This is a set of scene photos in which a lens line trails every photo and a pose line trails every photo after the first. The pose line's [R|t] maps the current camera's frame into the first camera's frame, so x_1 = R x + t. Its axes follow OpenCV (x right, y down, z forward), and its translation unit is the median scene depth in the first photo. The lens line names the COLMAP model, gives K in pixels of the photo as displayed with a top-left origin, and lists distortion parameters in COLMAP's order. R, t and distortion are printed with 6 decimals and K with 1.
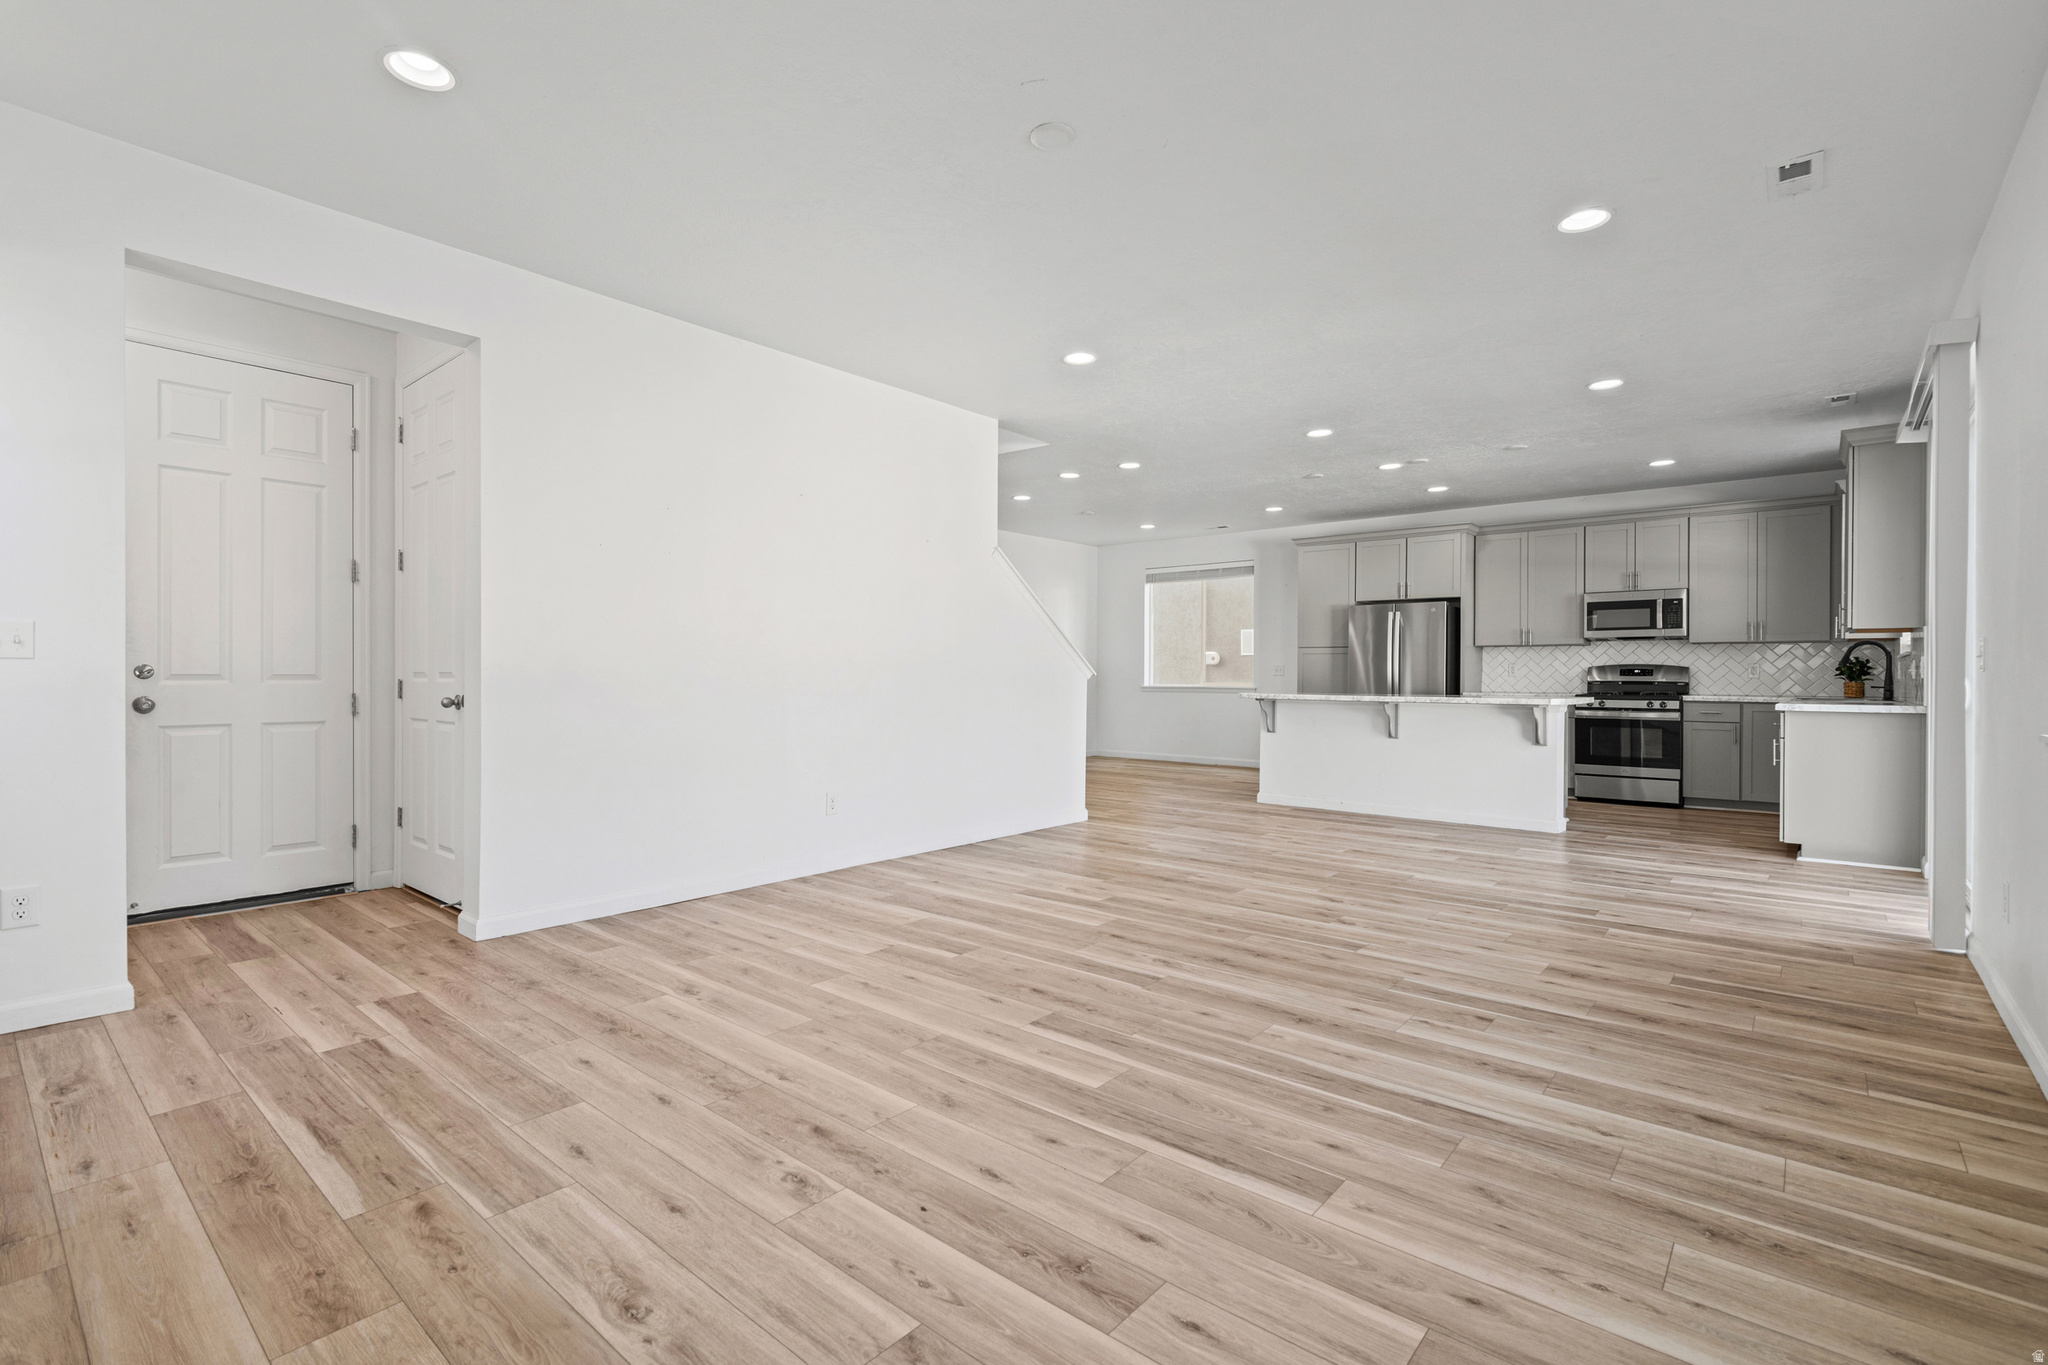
lens RADIAL K [[936.7, 0, 1020.6], [0, 936.7, 680.3], [0, 0, 1]] dist [0.002044, -0.002544]
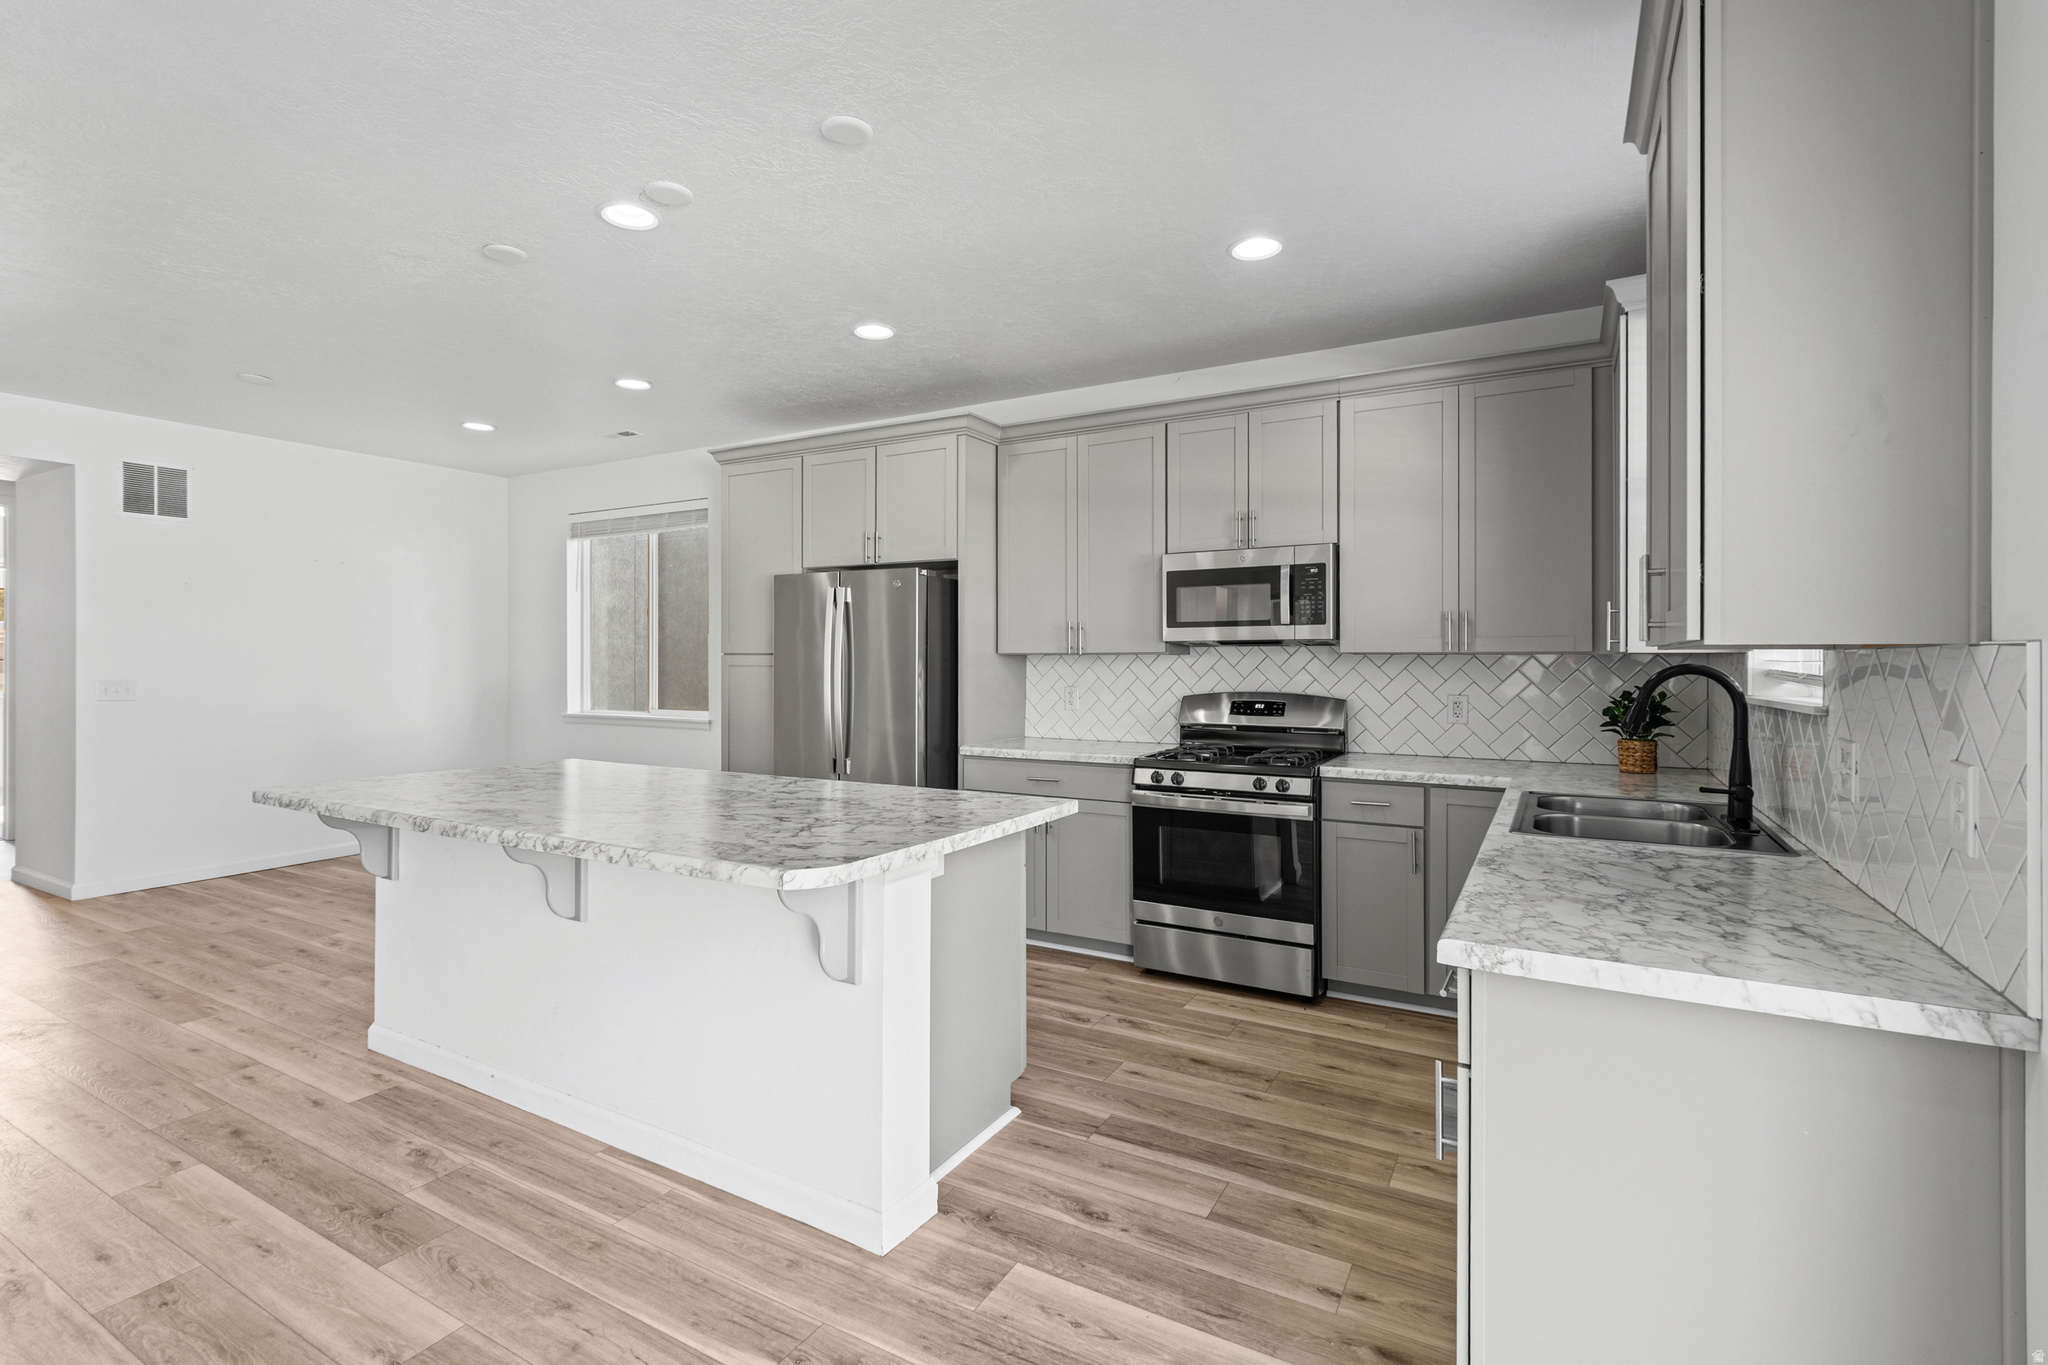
lens RADIAL K [[936.7, 0, 1024.6], [0, 936.7, 662.6], [0, 0, 1]] dist [0.002044, -0.002544]
pose [[0.982805, -0.002819, 0.184625, 0.451607], [0.003559, 0.999987, -0.003678, -0.033457], [-0.184612, 0.004272, 0.982802, 0.536733]]
